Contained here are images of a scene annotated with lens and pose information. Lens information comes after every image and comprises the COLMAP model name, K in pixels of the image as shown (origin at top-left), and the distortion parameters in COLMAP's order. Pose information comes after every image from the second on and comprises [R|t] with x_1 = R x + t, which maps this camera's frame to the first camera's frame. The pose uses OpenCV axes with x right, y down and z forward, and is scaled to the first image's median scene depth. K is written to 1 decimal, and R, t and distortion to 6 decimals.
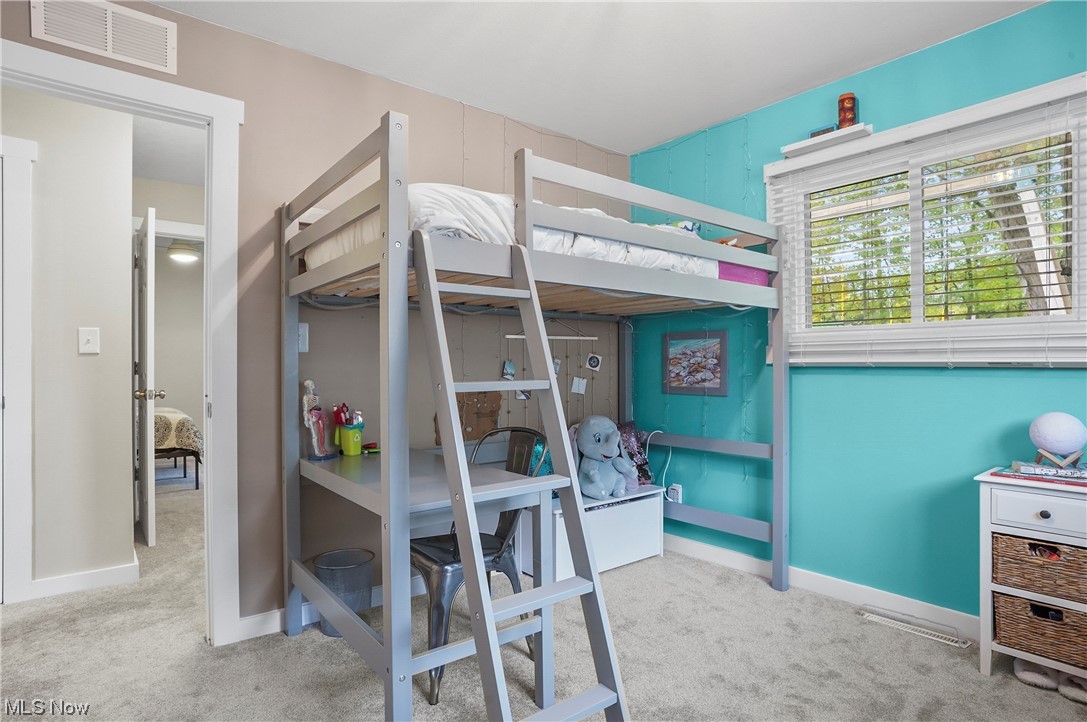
lens RADIAL K [[587.2, 0, 543.5], [0, 587.2, 363.8], [0, 0, 1]] dist [-0.064784, 0.029406]
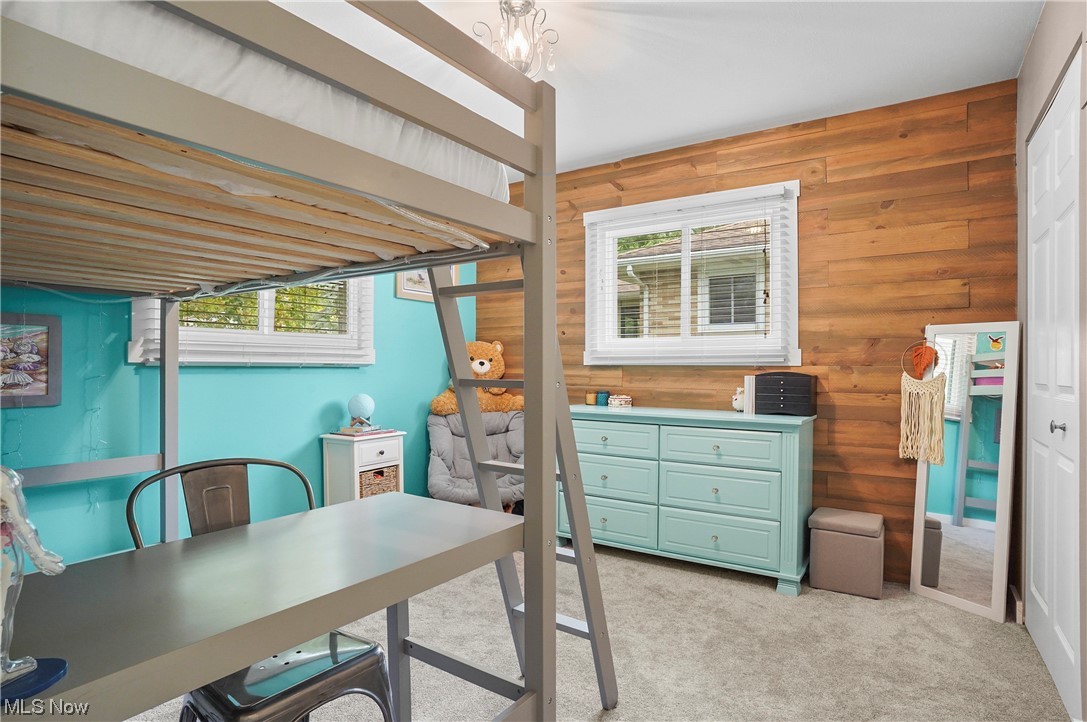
lens RADIAL K [[587.2, 0, 541.8], [0, 587.2, 364.7], [0, 0, 1]] dist [-0.064784, 0.029406]
pose [[-0.301679, 0.003355, 0.953404, -0.581442], [-0.006075, 0.999967, -0.005441, 0.003834], [-0.953390, -0.007433, -0.301648, 0.658592]]
